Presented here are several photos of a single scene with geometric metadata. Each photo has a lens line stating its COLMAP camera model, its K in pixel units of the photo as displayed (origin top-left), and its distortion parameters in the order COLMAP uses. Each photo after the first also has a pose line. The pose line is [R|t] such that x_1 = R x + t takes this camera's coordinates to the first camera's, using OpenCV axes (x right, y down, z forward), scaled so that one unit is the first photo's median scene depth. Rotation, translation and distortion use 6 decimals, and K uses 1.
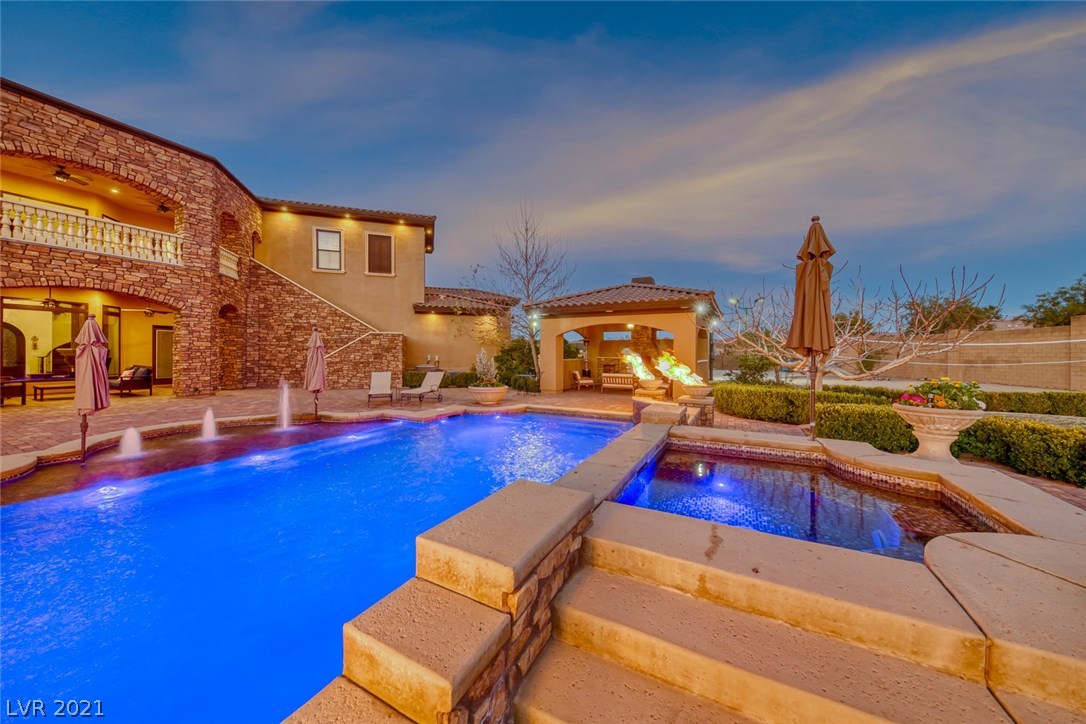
lens RADIAL K [[369.5, 0, 542.7], [0, 369.5, 354.3], [0, 0, 1]] dist [0.008375, -0.001356]
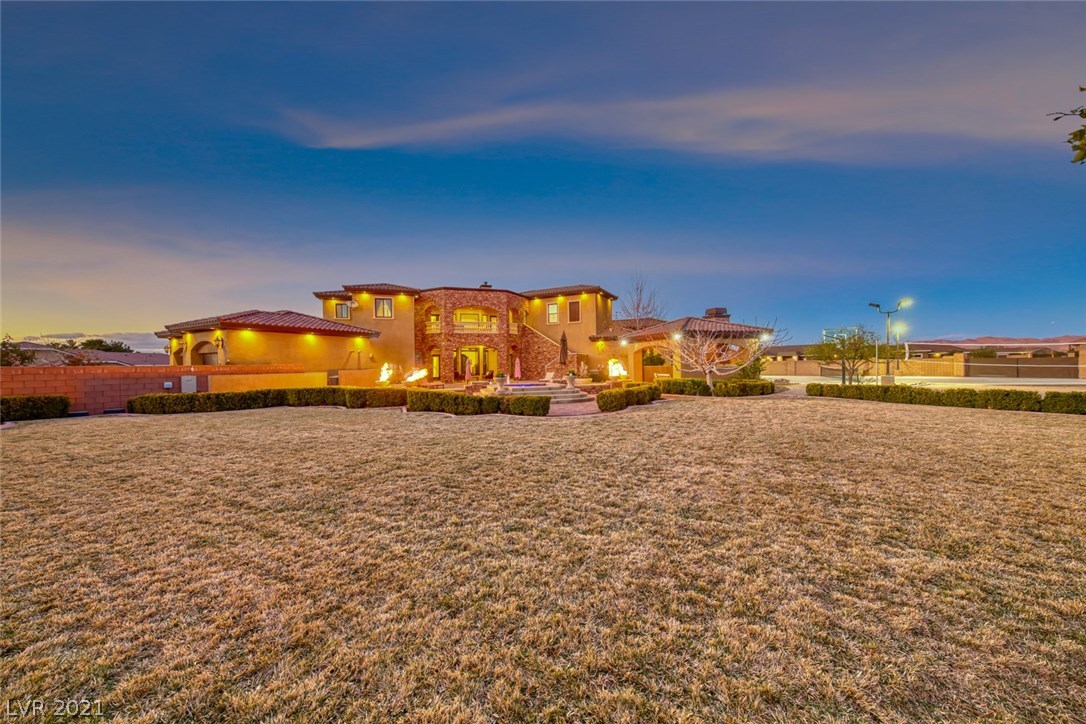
lens RADIAL K [[369.5, 0, 546.2], [0, 369.5, 367.2], [0, 0, 1]] dist [0.008375, -0.001356]
pose [[0.717398, -0.010743, -0.696580, 1.034014], [0.019201, 0.999806, 0.004356, 0.003890], [0.696399, -0.016500, 0.717466, -0.618216]]
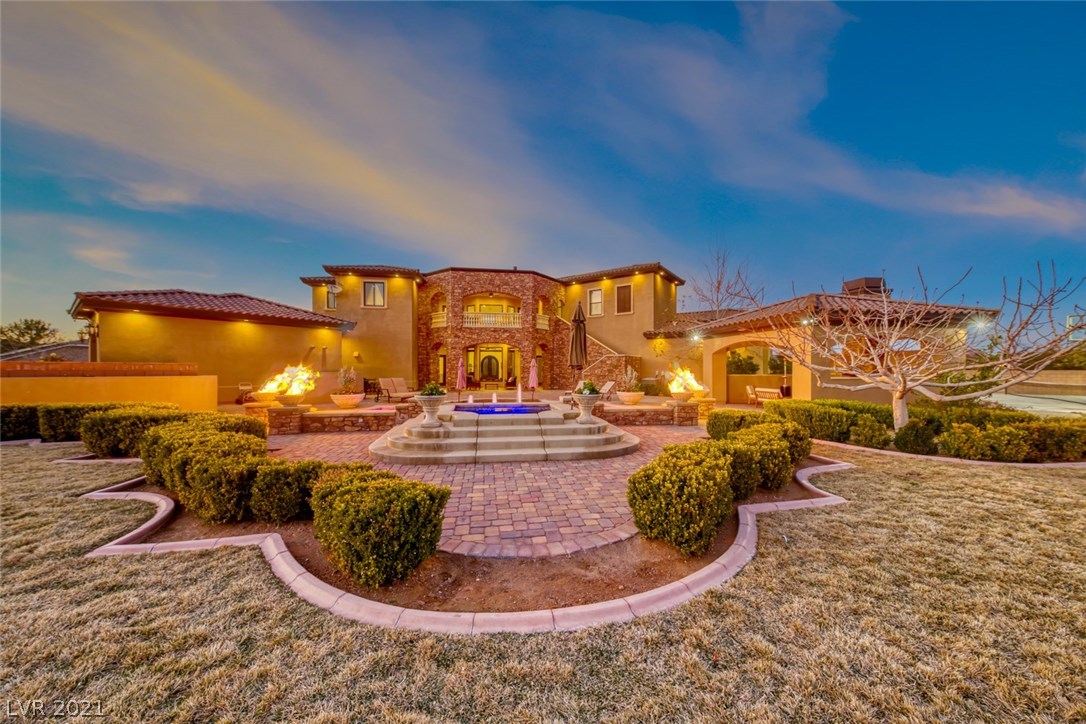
lens RADIAL K [[369.5, 0, 547.0], [0, 369.5, 367.7], [0, 0, 1]] dist [0.008375, -0.001356]
pose [[0.601517, -0.008090, -0.798819, 0.677556], [0.001186, 0.999957, -0.009234, 0.003679], [0.798859, 0.004607, 0.601500, -0.105201]]
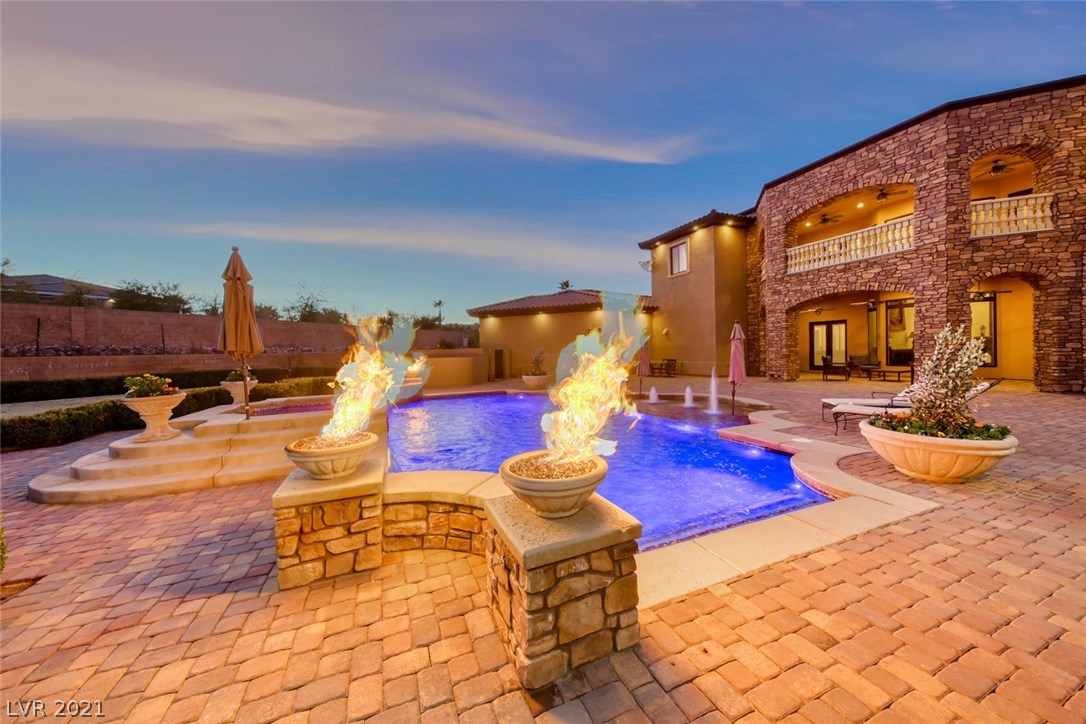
lens RADIAL K [[369.5, 0, 538.1], [0, 369.5, 354.5], [0, 0, 1]] dist [0.008375, -0.001356]
pose [[-0.627001, 0.016366, -0.778846, 0.314954], [0.019625, 0.999794, 0.005210, 0.004052], [0.778771, -0.012018, -0.627193, 0.763453]]
